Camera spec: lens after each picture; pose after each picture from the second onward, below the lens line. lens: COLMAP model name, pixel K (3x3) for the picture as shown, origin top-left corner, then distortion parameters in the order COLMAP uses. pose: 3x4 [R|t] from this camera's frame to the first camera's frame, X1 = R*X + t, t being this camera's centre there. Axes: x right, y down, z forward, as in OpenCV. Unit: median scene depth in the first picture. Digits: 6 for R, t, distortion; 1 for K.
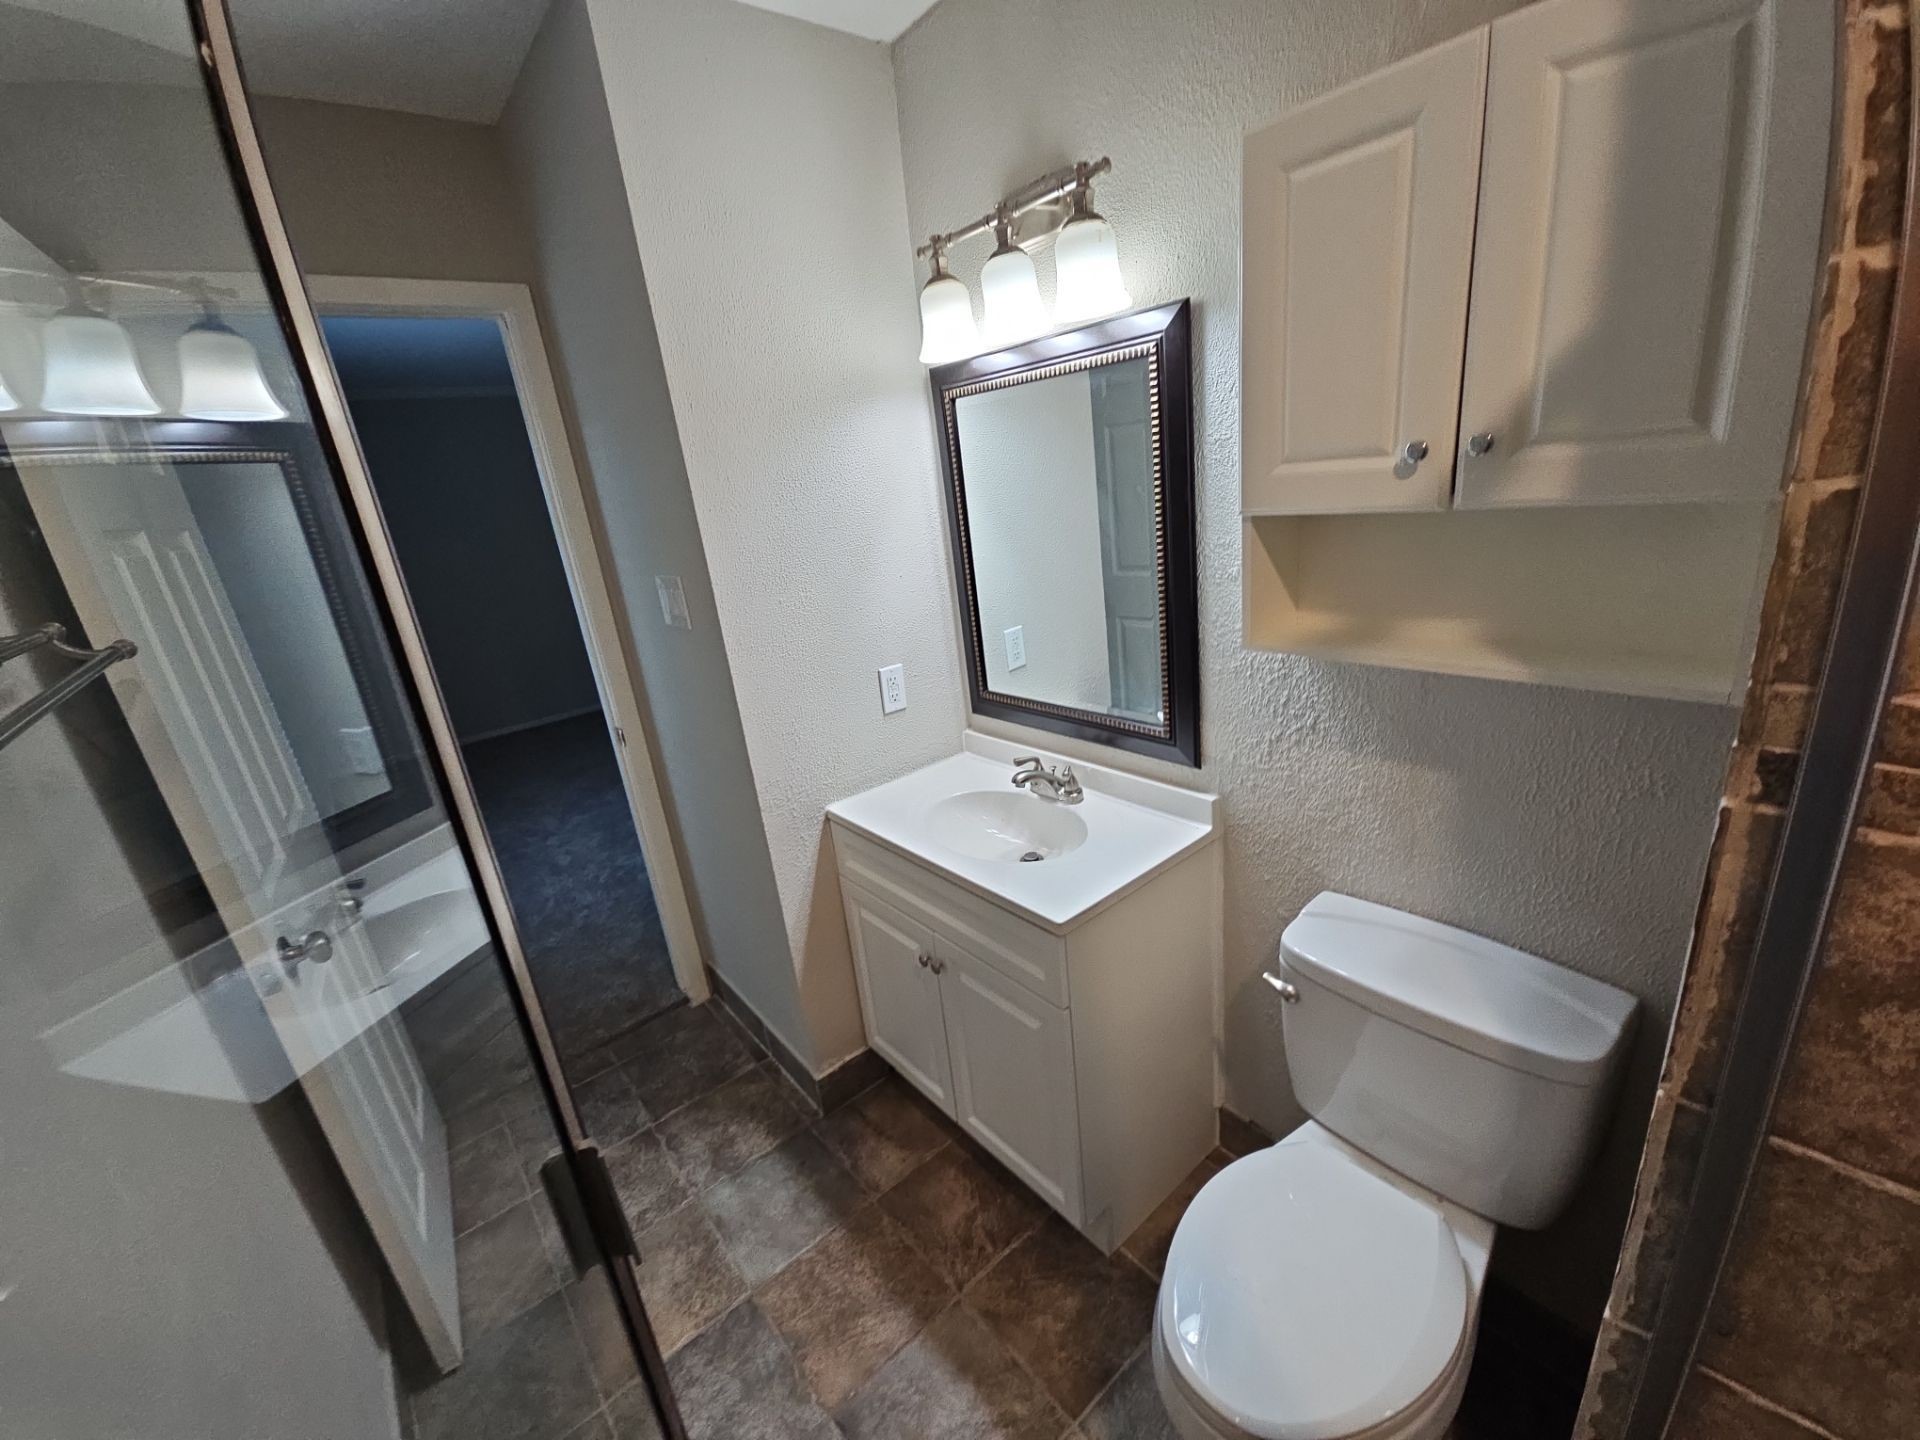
lens RADIAL K [[780.0, 0, 948.6], [0, 780.0, 723.0], [0, 0, 1]] dist [0.002576, -0.003772]
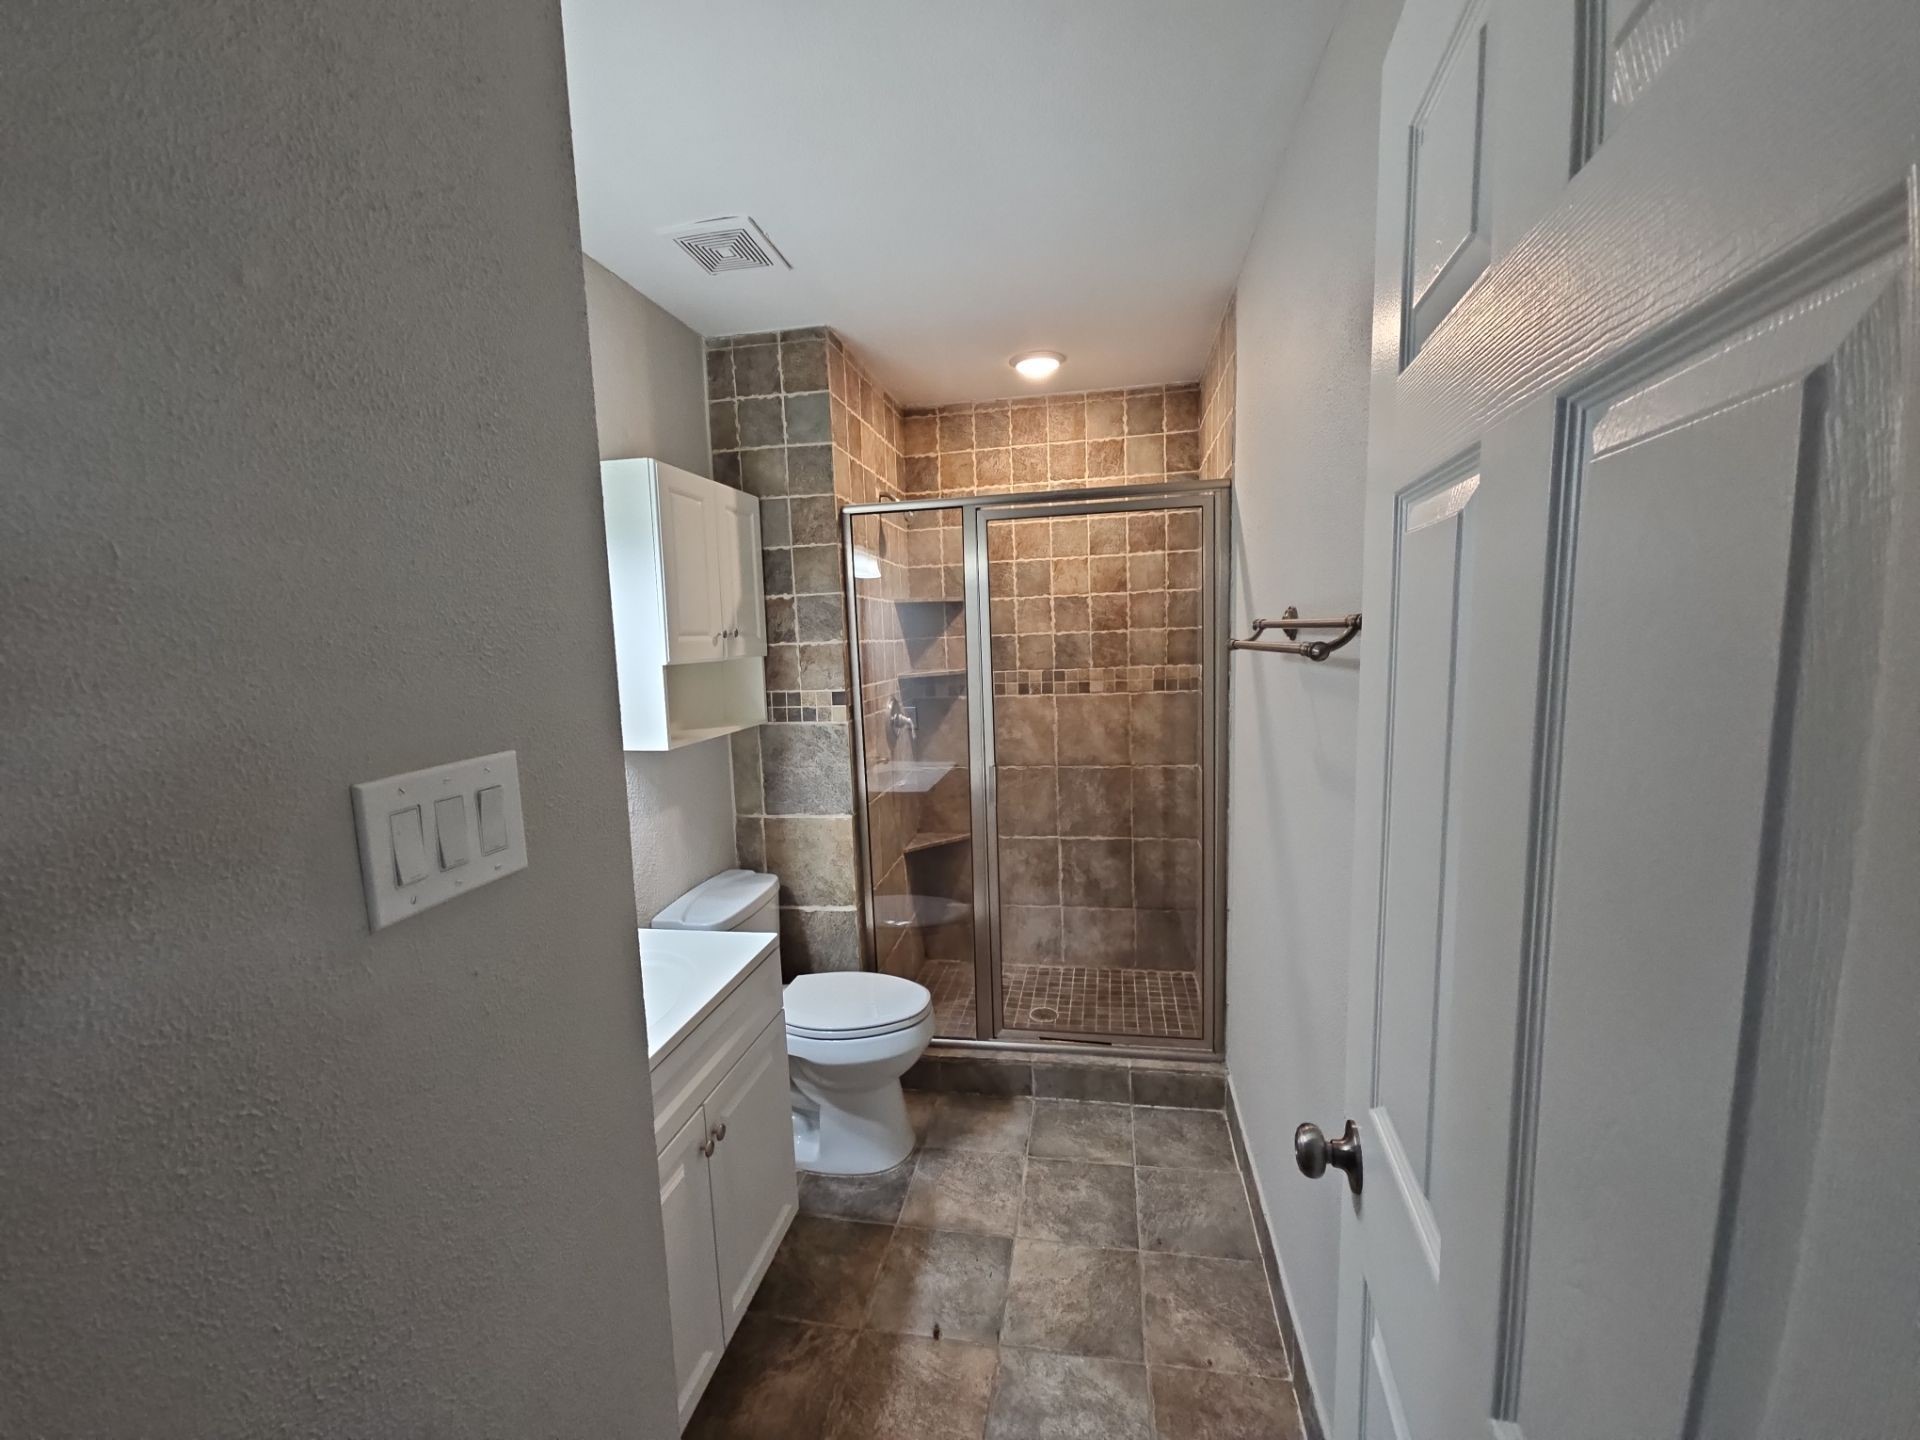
lens RADIAL K [[780.0, 0, 956.3], [0, 780.0, 726.5], [0, 0, 1]] dist [0.002576, -0.003772]
pose [[-0.633308, 0.045242, 0.772576, -1.047780], [0.345299, 0.909931, 0.229768, -0.261296], [-0.692596, 0.412284, -0.591889, 1.327896]]
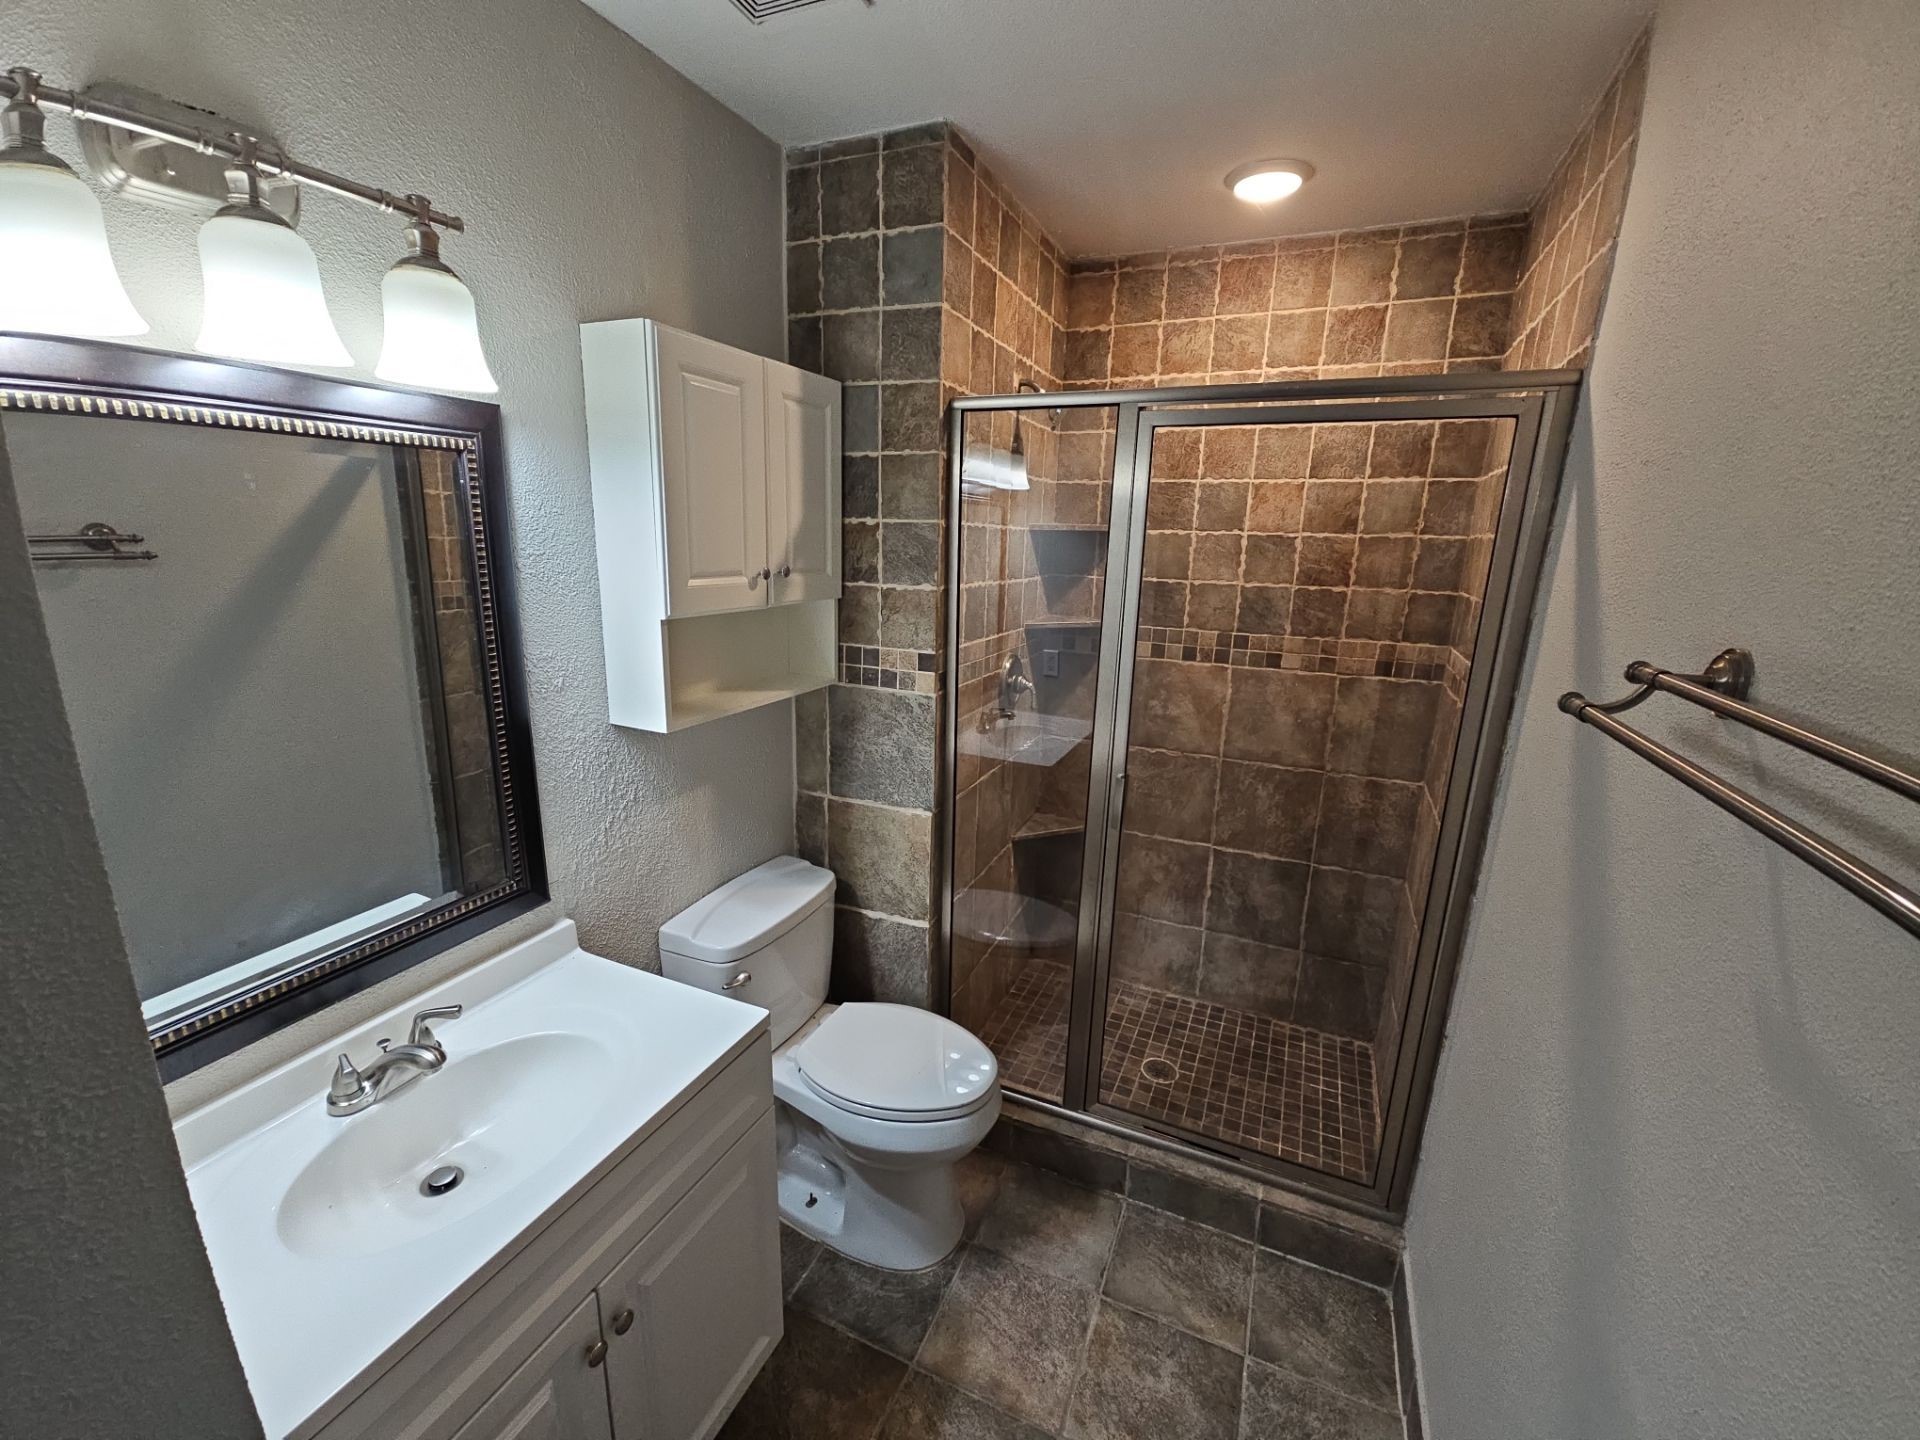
lens RADIAL K [[780.0, 0, 955.6], [0, 780.0, 727.7], [0, 0, 1]] dist [0.002576, -0.003772]
pose [[-0.445308, -0.117933, 0.887577, -0.745129], [0.305004, 0.912022, 0.274205, -0.255207], [-0.841828, 0.392820, -0.370160, 0.942019]]
